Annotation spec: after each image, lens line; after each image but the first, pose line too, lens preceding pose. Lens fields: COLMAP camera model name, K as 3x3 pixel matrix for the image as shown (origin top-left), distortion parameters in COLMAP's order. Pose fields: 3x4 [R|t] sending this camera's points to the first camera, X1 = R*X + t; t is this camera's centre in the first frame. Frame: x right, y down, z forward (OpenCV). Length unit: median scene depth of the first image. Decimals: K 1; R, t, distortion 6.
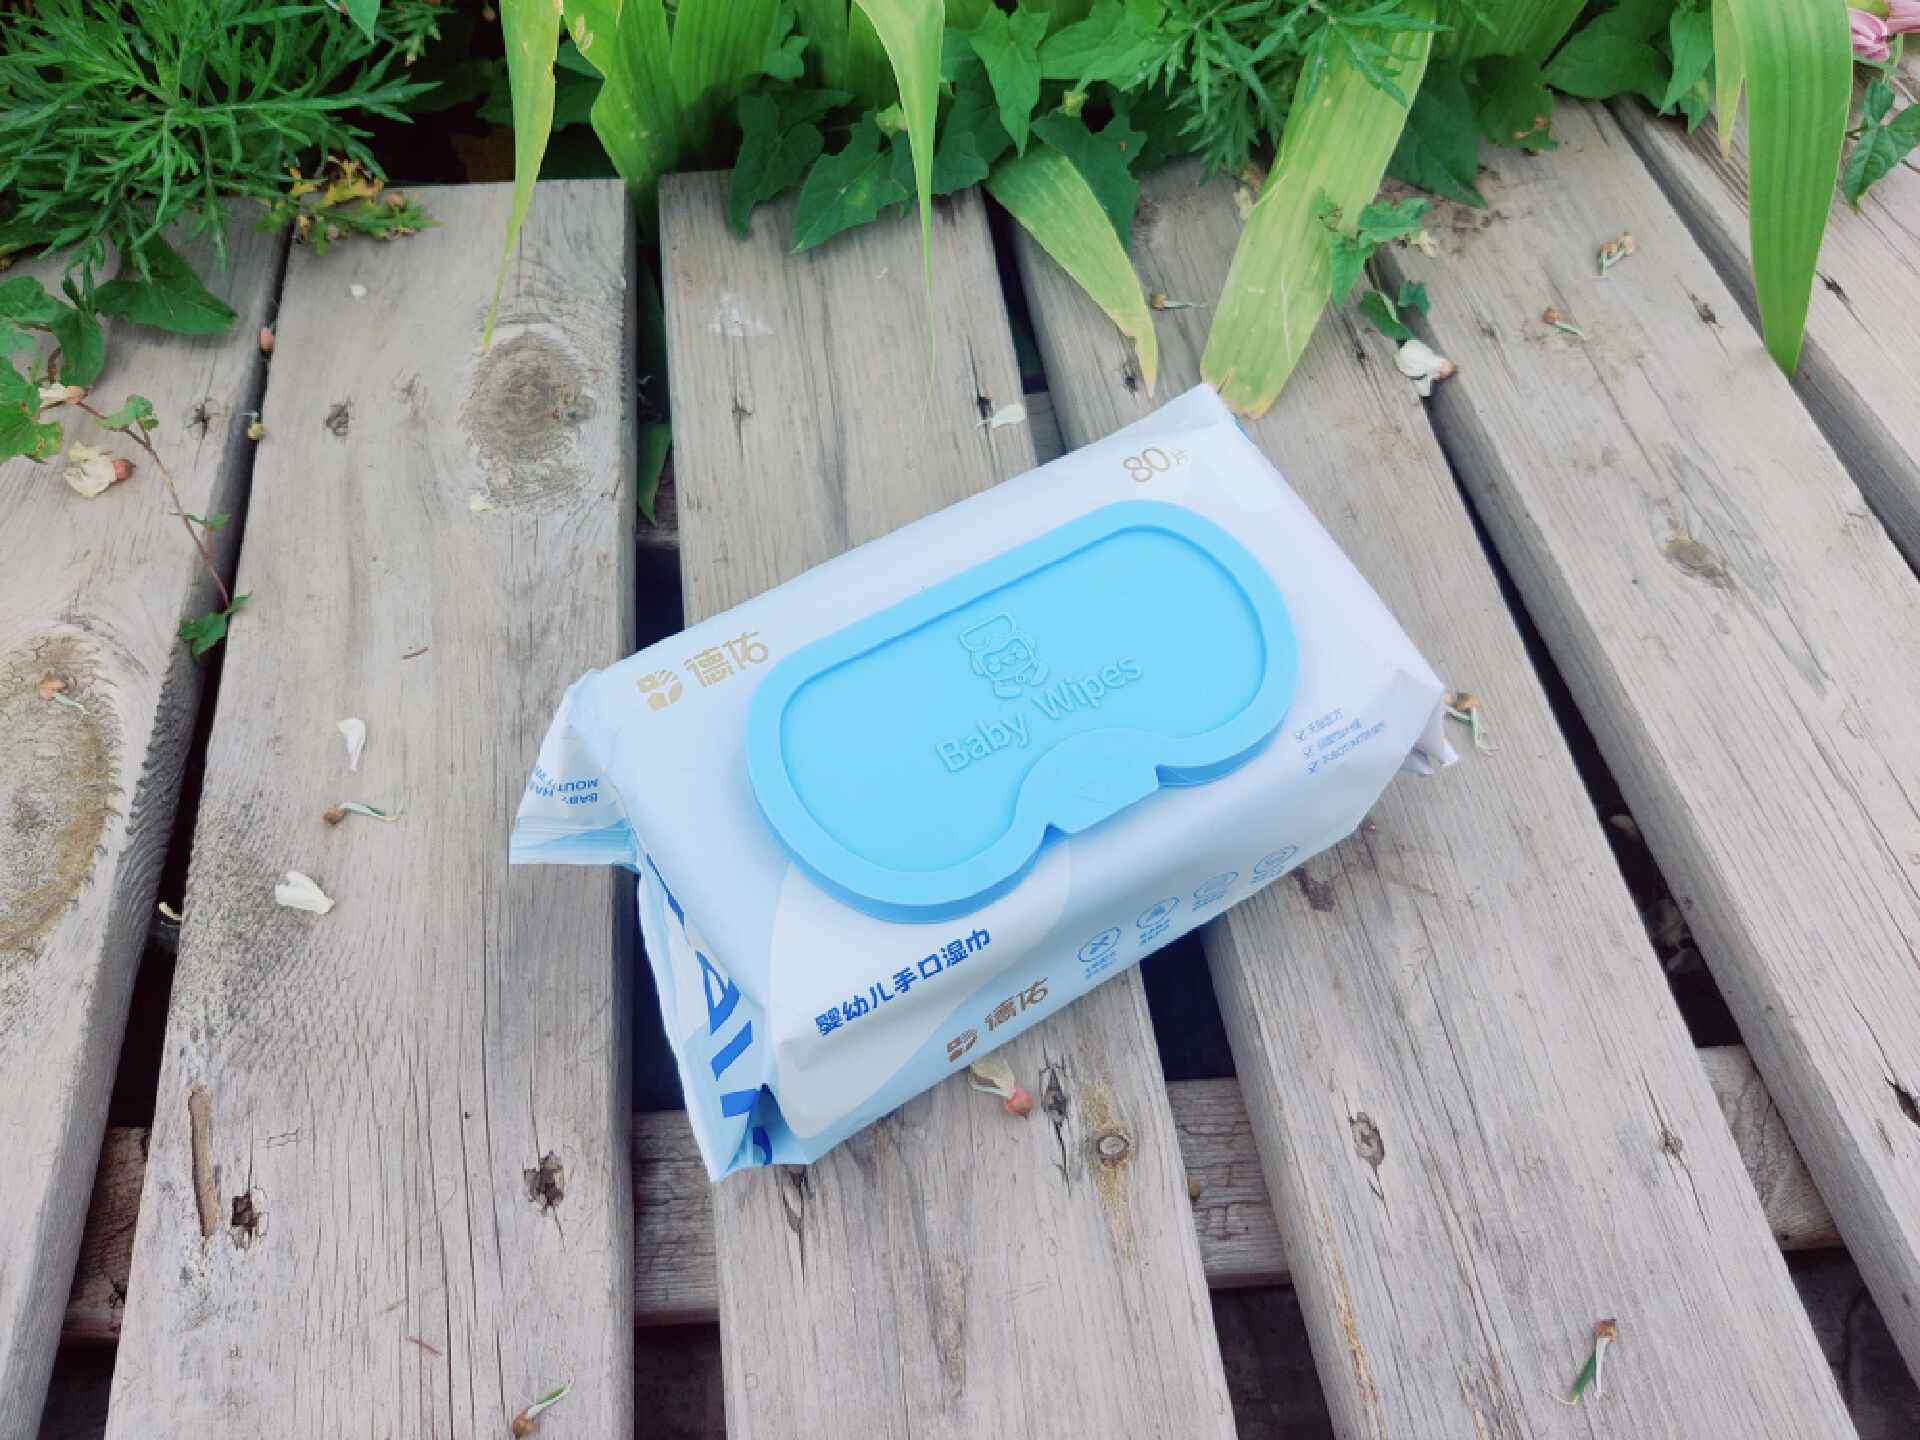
lens RADIAL K [[1481.8, 0, 960.0], [0, 1481.8, 720.0], [0, 0, 1]] dist [-0.013706, -0.010535]
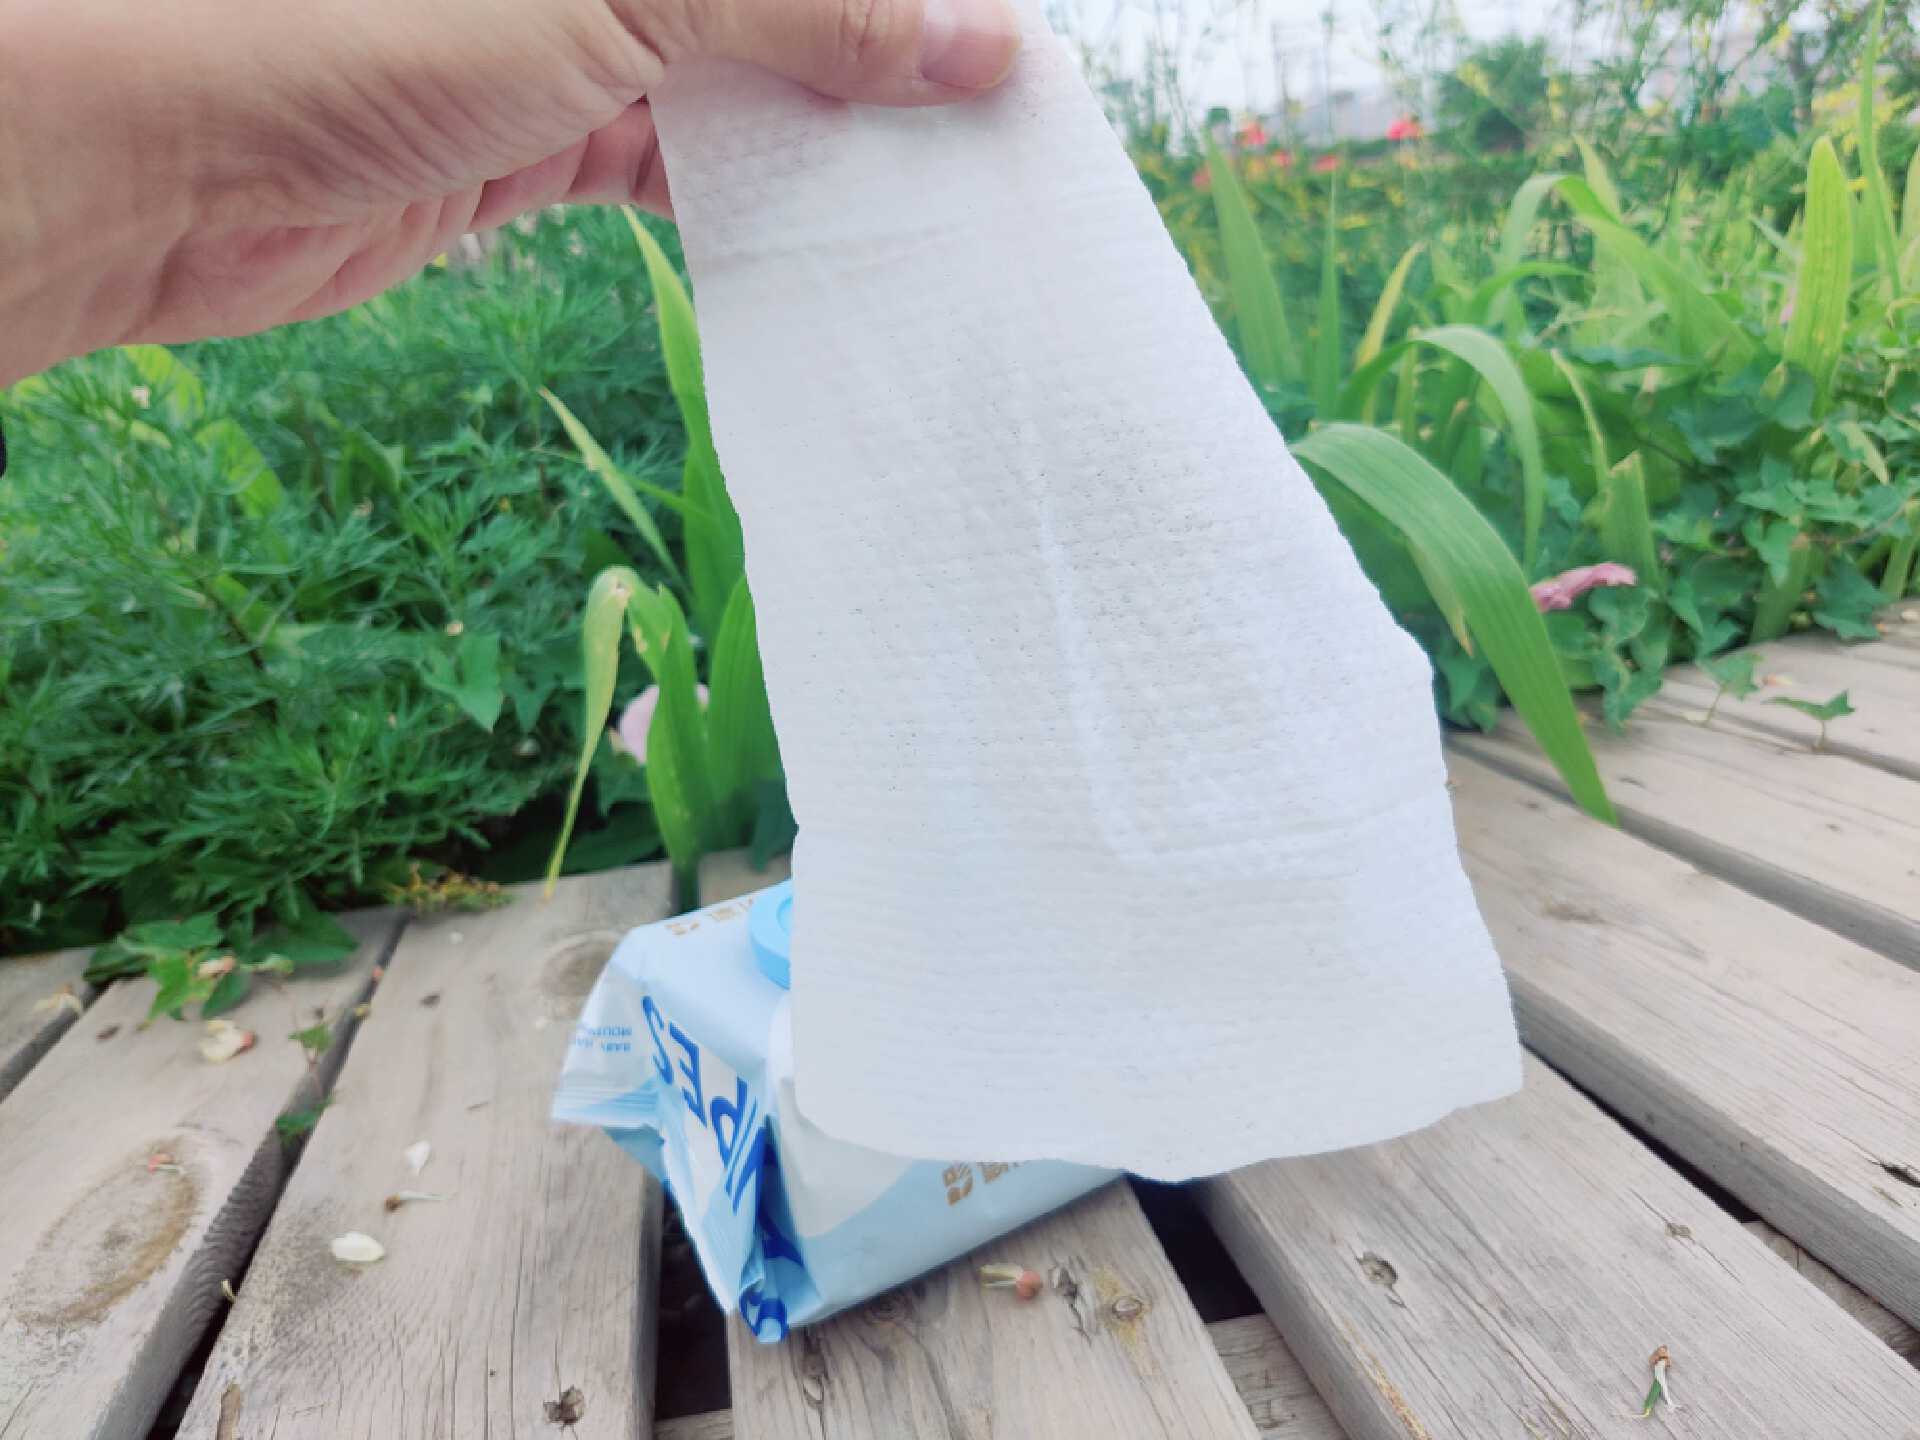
lens RADIAL K [[1481.8, 0, 960.0], [0, 1481.8, 720.0], [0, 0, 1]] dist [-0.013706, -0.010535]
pose [[0.989523, -0.143817, 0.012701, 0.034944], [0.115047, 0.732298, -0.671196, 0.646972], [0.087229, 0.665625, 0.741171, -0.018967]]
